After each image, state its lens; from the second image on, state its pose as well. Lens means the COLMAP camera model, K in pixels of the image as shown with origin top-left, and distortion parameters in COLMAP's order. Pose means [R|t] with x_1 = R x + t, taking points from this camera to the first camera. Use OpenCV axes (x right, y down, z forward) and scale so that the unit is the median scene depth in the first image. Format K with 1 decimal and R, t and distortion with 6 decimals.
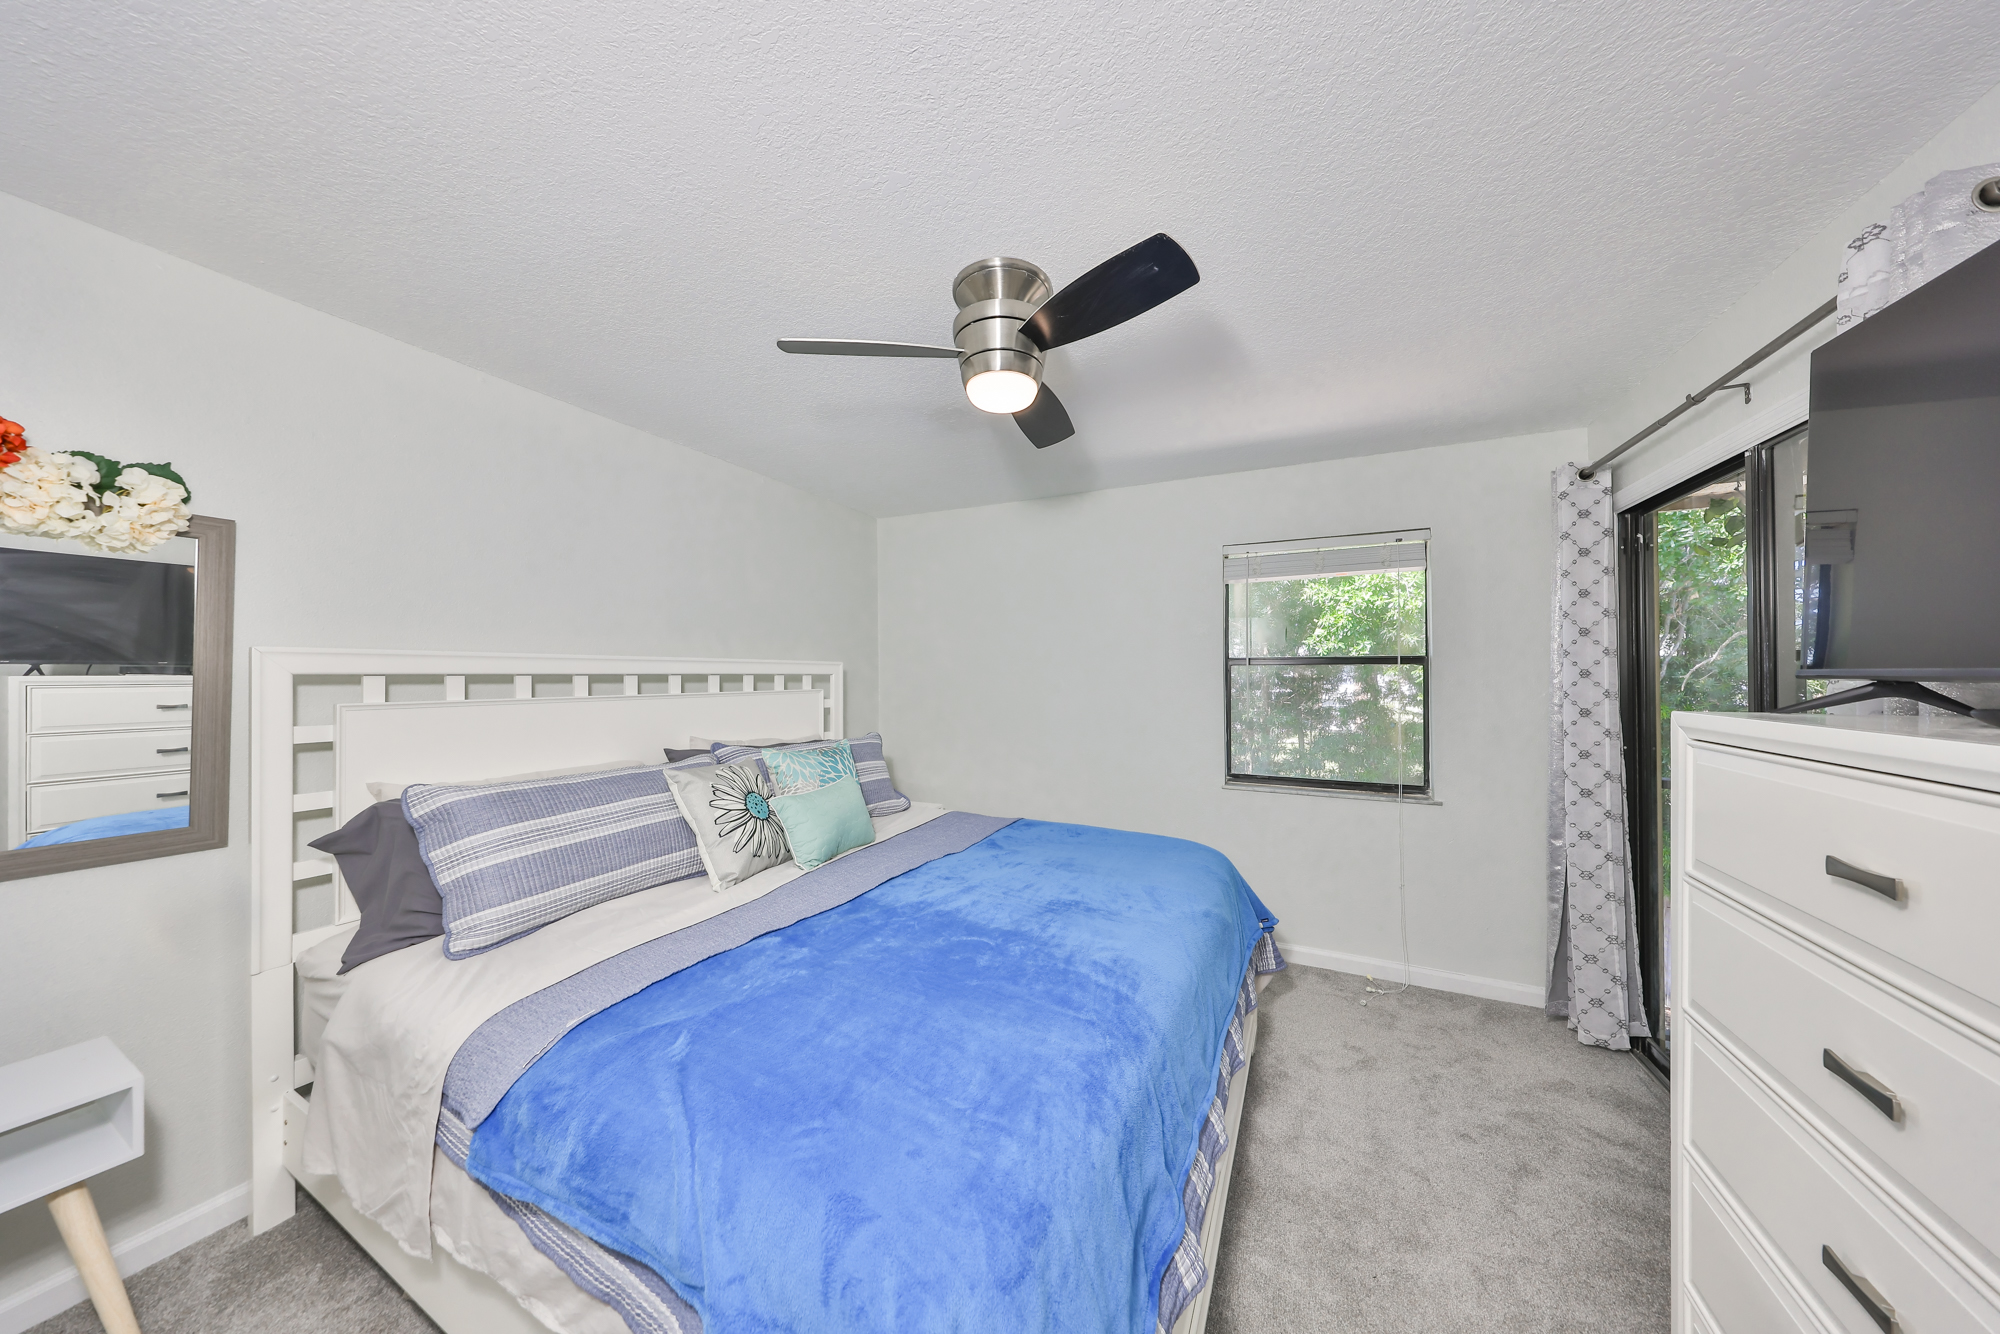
lens RADIAL K [[612.0, 0, 1002.0], [0, 612.0, 670.0], [0, 0, 1]] dist [-0.000622, 0.000043]
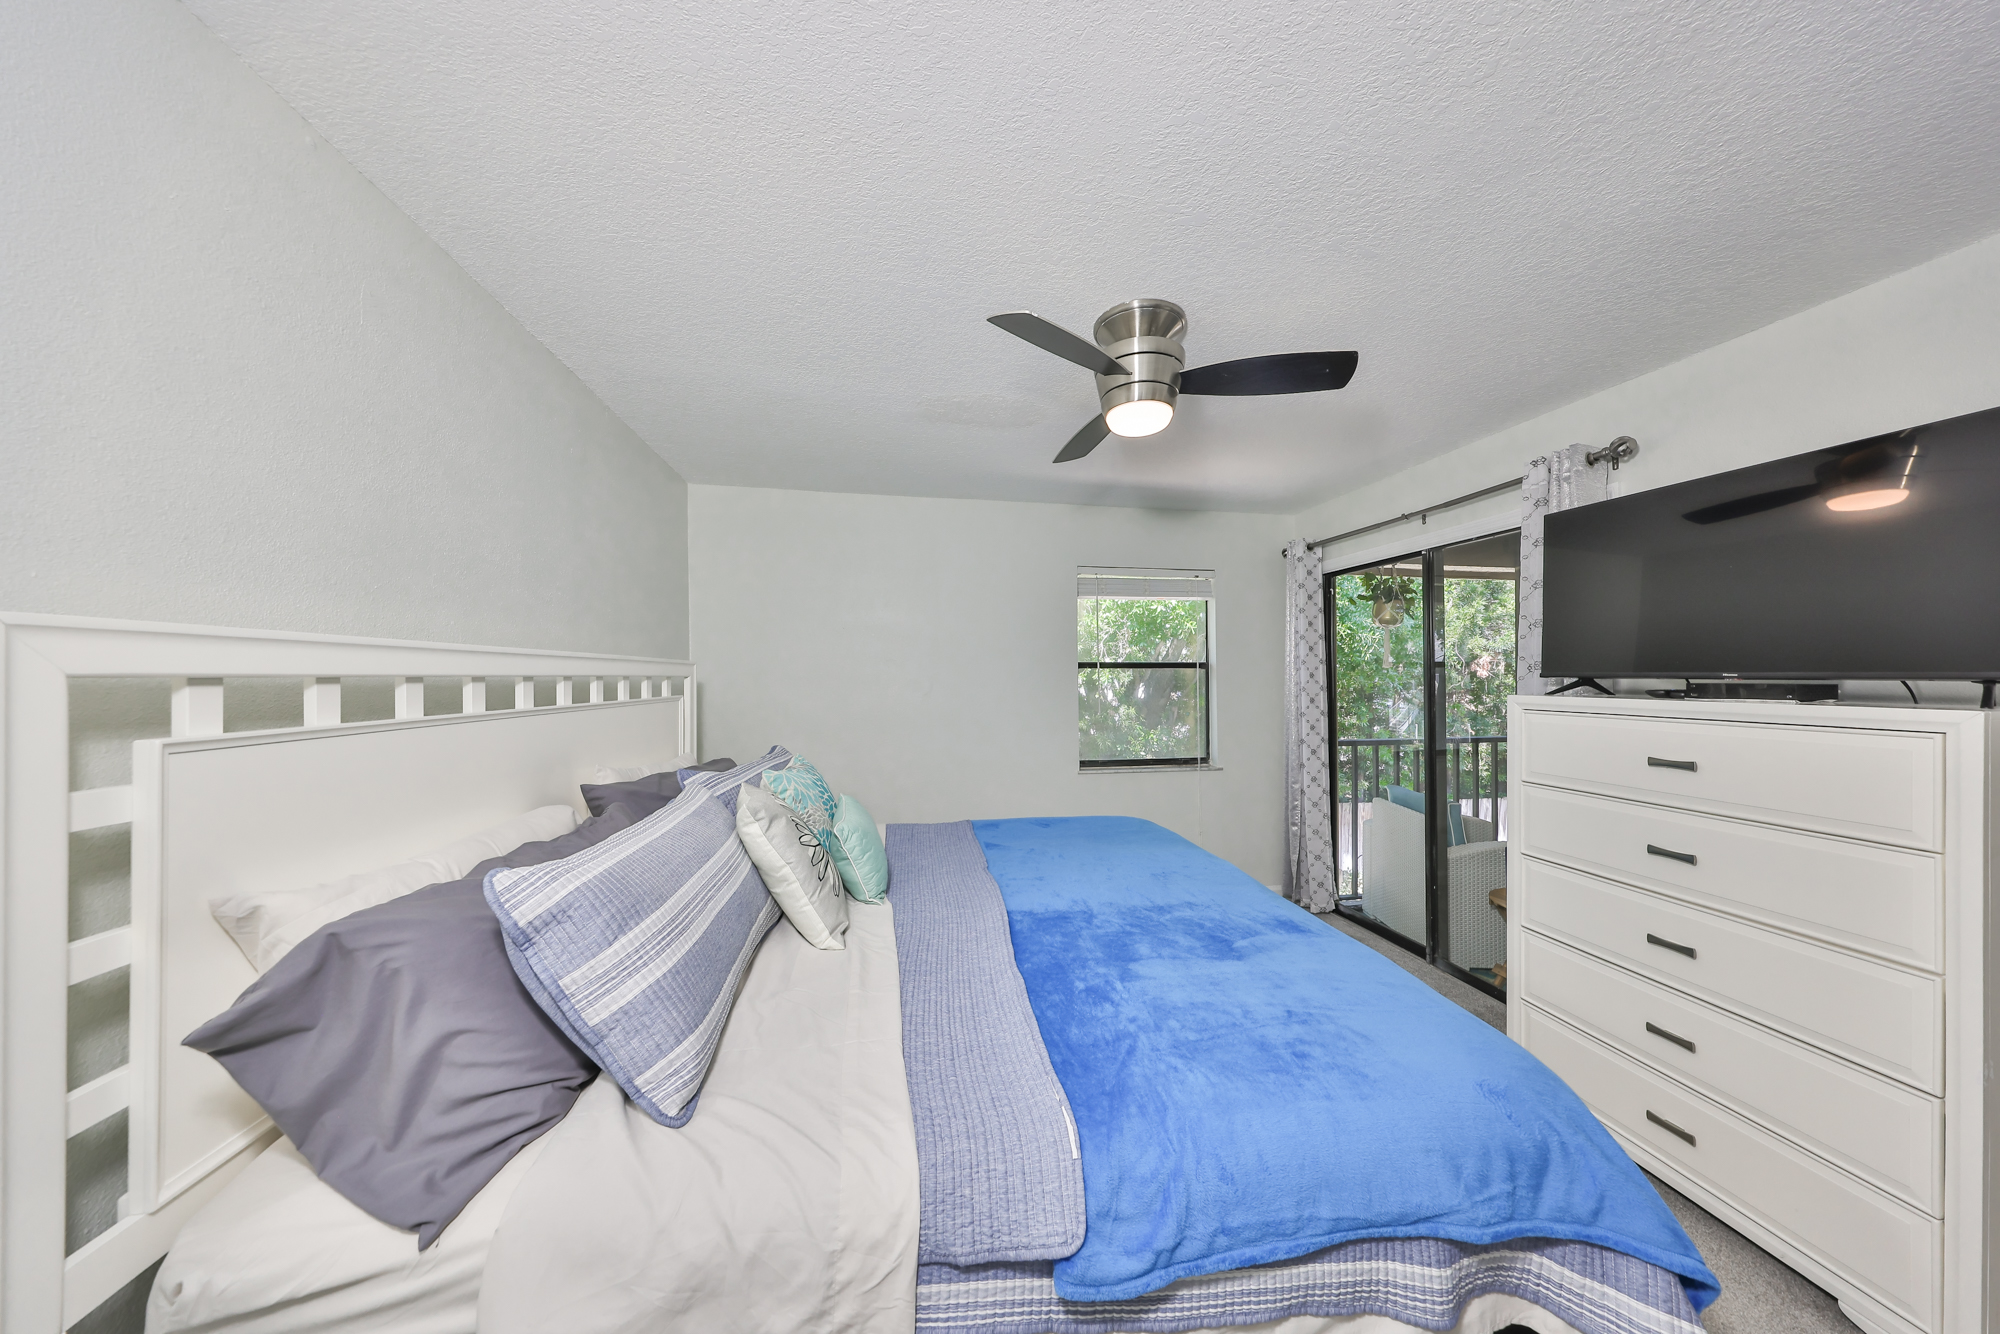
lens RADIAL K [[612.0, 0, 1002.0], [0, 612.0, 670.0], [0, 0, 1]] dist [-0.000622, 0.000043]
pose [[0.825934, 0.003206, 0.563758, -0.576391], [-0.002181, 0.999995, -0.002492, -0.002160], [-0.563763, 0.000829, 0.825936, 0.158179]]
